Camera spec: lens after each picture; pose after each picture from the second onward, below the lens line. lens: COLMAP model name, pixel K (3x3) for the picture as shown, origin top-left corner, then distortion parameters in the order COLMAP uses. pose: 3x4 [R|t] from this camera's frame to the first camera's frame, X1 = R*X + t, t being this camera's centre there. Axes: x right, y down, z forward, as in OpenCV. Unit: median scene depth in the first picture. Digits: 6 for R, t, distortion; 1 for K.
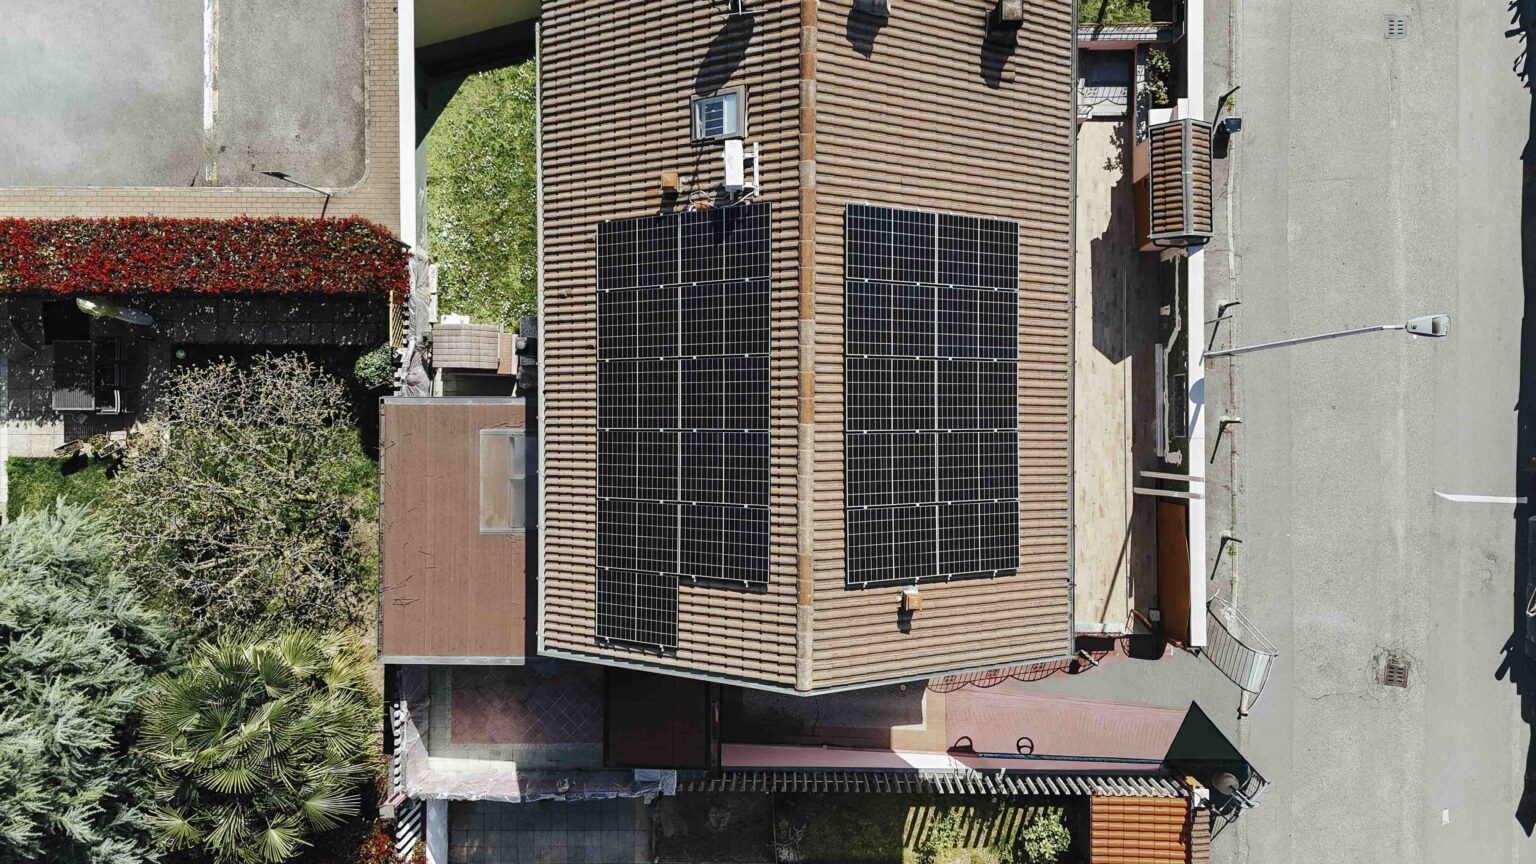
lens RADIAL K [[1181.7, 0, 768.0], [0, 1181.7, 432.0], [0, 0, 1]] dist [0.004452, 0.000077]
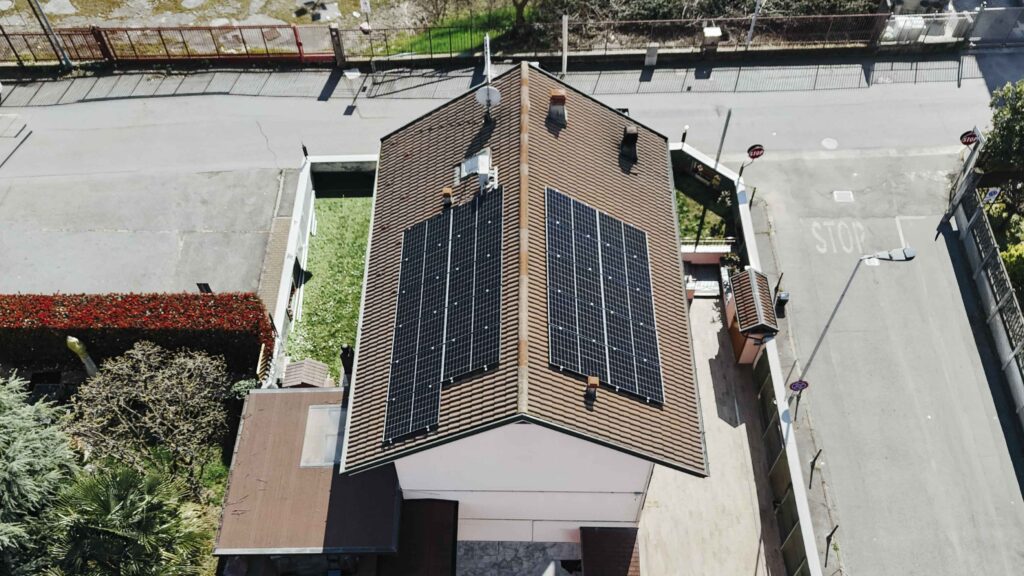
lens RADIAL K [[880.6, 0, 512.0], [0, 880.6, 288.0], [0, 0, 1]] dist [-0.001069, -0.007239]
pose [[0.999920, 0.011089, 0.006033, 0.005522], [-0.005589, 0.817379, -0.576073, 0.463356], [-0.011319, 0.575993, 0.817376, -0.008774]]
